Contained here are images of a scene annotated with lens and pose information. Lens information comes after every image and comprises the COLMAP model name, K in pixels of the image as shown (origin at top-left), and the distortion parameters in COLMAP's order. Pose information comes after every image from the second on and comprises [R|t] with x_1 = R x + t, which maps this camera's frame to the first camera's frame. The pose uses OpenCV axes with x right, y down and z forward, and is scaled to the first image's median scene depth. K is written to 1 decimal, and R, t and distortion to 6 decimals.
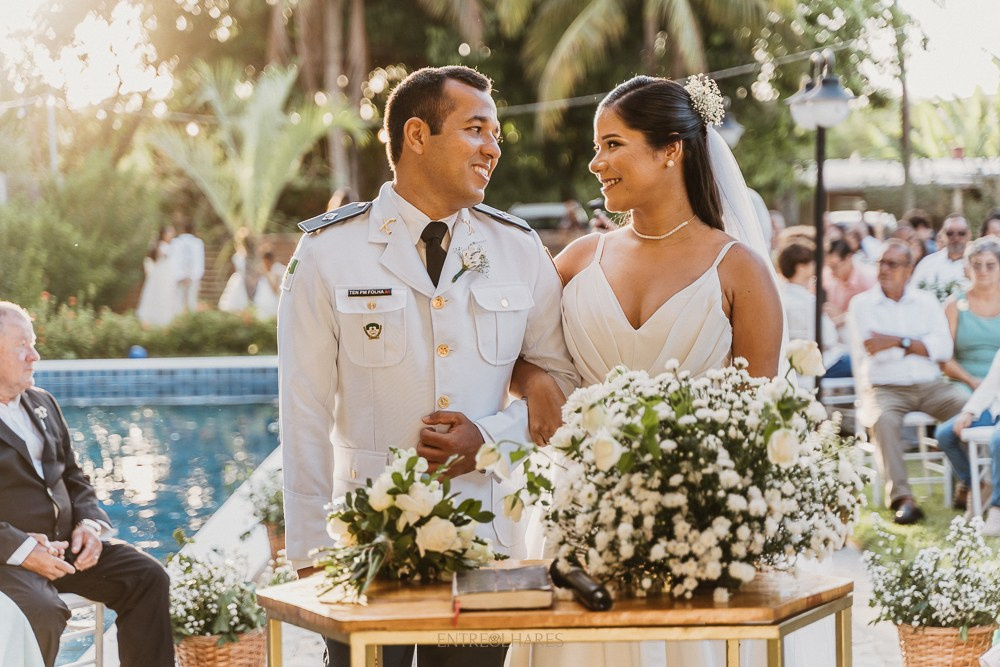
lens RADIAL K [[2089.4, 0, 500.0], [0, 2089.4, 333.5], [0, 0, 1]] dist [-0.014365, -0.247803]
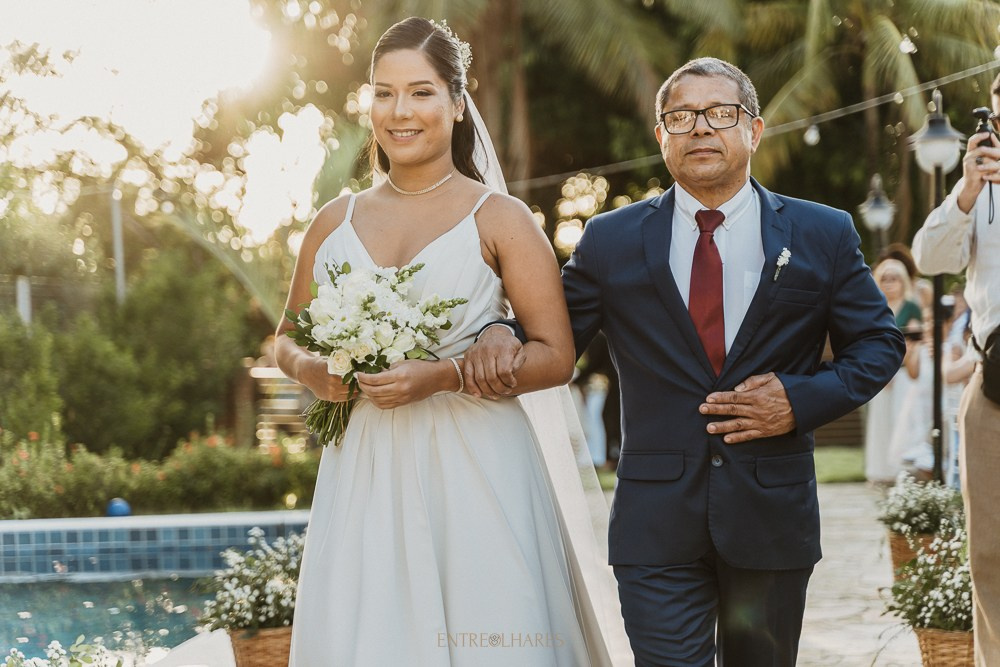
lens RADIAL K [[2089.4, 0, 500.0], [0, 2089.4, 333.5], [0, 0, 1]] dist [-0.014365, -0.247803]
pose [[0.993008, -0.025693, -0.115215, 0.183969], [0.017759, 0.997433, -0.069371, 0.009285], [0.116702, 0.066840, 0.990915, 1.580912]]
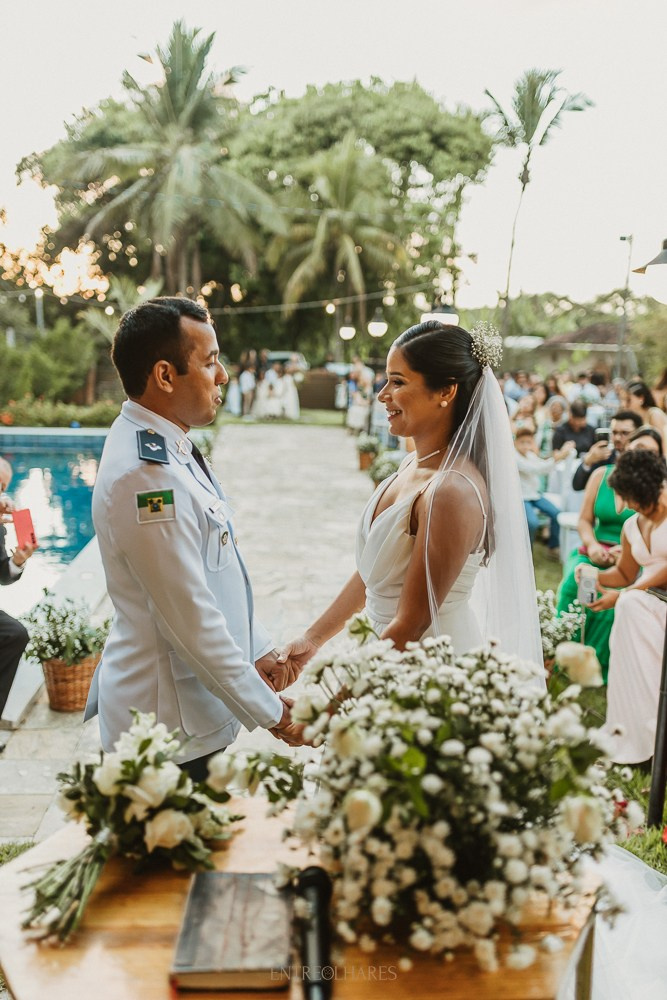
lens RADIAL K [[942.9, 0, 333.5], [0, 942.9, 500.0], [0, 0, 1]] dist [-0.000892, -0.023637]
pose [[0.996496, 0.028187, 0.078745, 0.005001], [-0.035677, 0.994800, 0.095390, -0.071688], [-0.075647, -0.097865, 0.992321, 0.467511]]
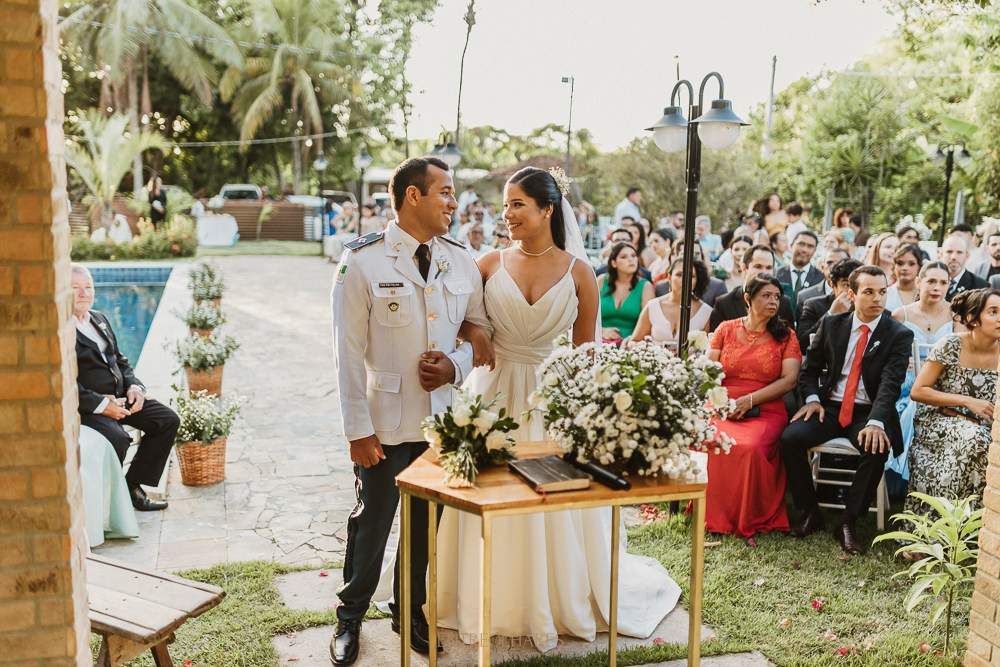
lens RADIAL K [[935.1, 0, 500.0], [0, 935.1, 333.5], [0, 0, 1]] dist [-0.001443, -0.003740]
pose [[0.952077, -0.010312, 0.305686, -0.210243], [-0.018822, 0.995562, 0.092207, -0.051688], [-0.305280, -0.093542, 0.947657, 0.204966]]
